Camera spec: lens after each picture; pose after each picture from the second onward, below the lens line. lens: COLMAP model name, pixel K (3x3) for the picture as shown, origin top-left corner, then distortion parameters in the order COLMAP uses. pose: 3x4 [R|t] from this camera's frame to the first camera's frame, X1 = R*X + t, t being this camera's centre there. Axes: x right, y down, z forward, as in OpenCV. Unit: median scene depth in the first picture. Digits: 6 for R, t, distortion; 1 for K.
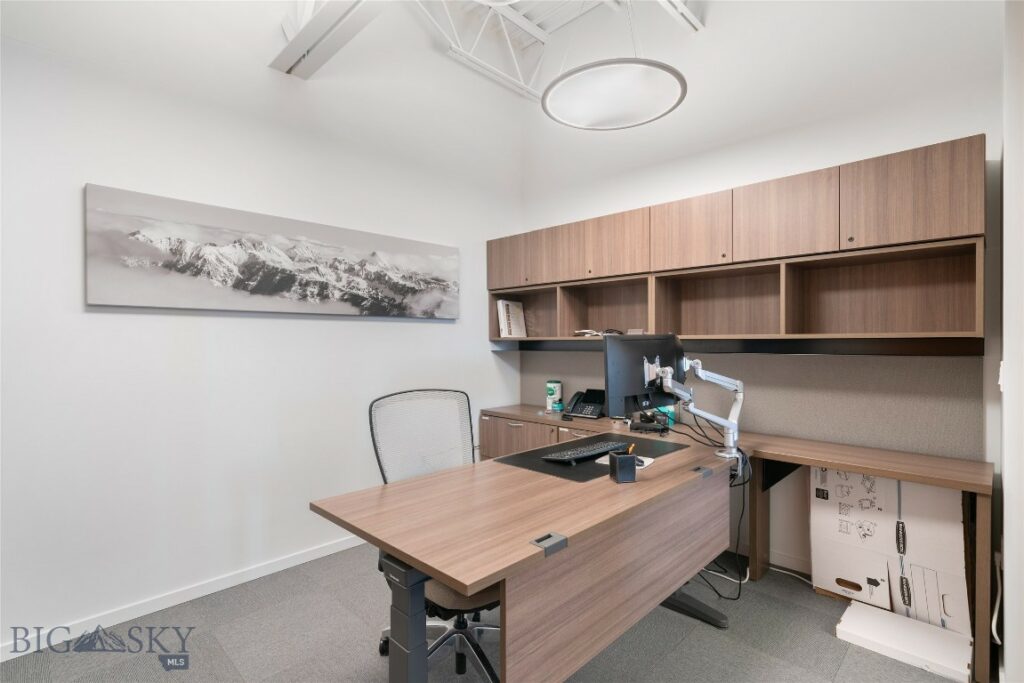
lens RADIAL K [[484.0, 0, 513.3], [0, 484.0, 344.5], [0, 0, 1]] dist [0.006231, 0.000236]
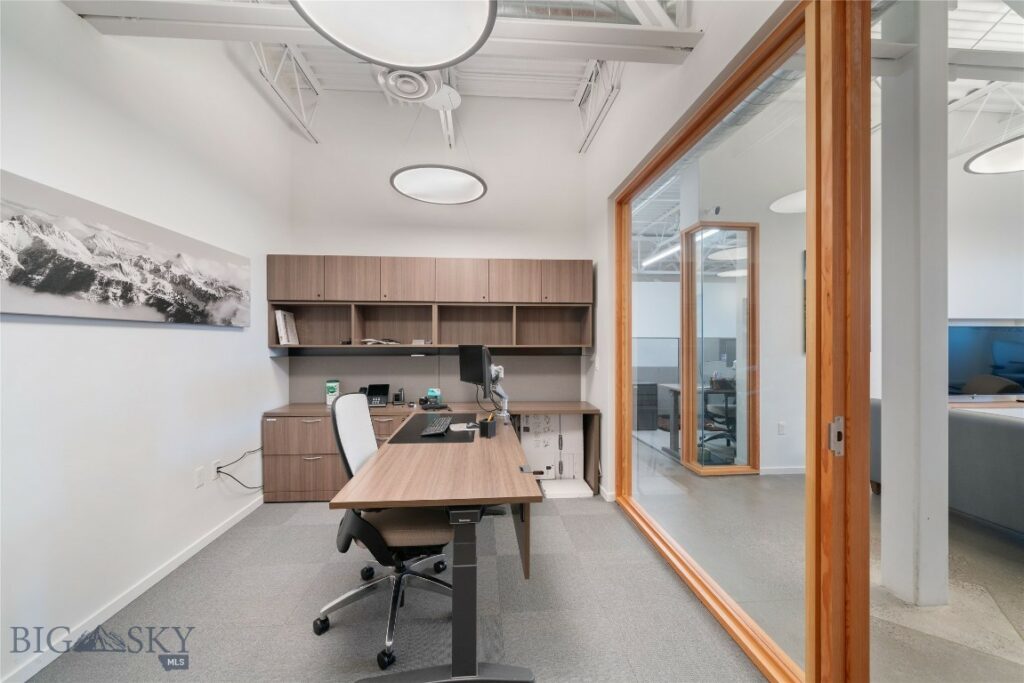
lens RADIAL K [[379.2, 0, 505.9], [0, 379.2, 340.7], [0, 0, 1]] dist [-0.000720, -0.000246]
pose [[0.665032, 0.005601, 0.746794, -0.436849], [0.001708, 0.999958, -0.009021, -0.019515], [-0.746813, 0.007274, 0.664995, 0.065037]]
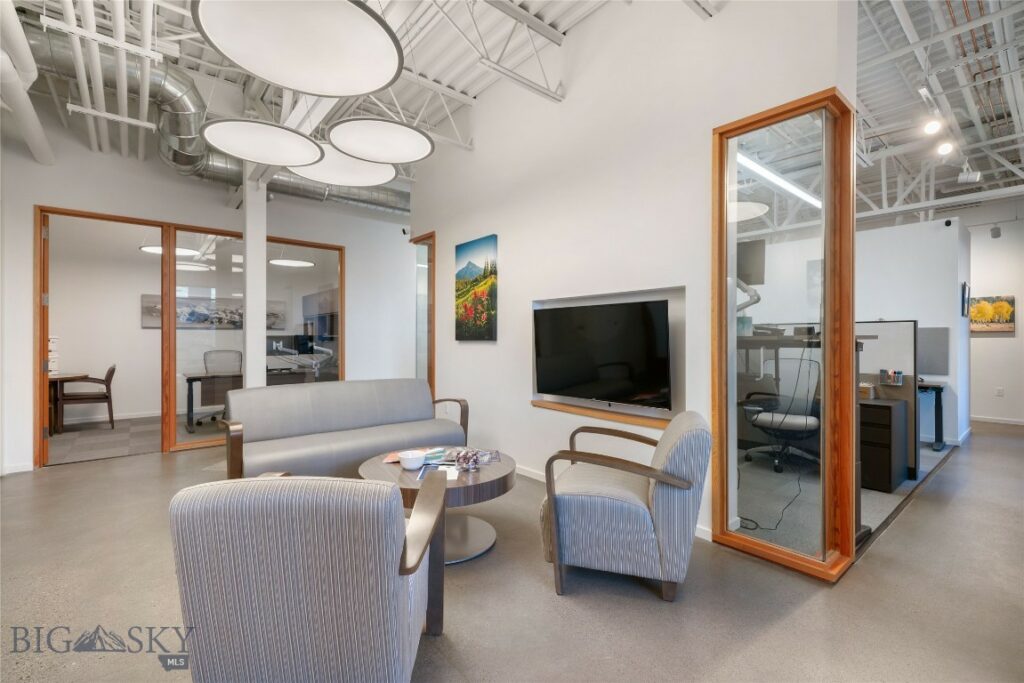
lens RADIAL K [[450.4, 0, 511.9], [0, 450.4, 340.4], [0, 0, 1]] dist [0.002106, 0.000074]
pose [[0.995209, 0.002668, -0.097731, 1.613743], [-0.003213, 0.999980, -0.005417, 0.021163], [0.097714, 0.005705, 0.995198, -1.528748]]
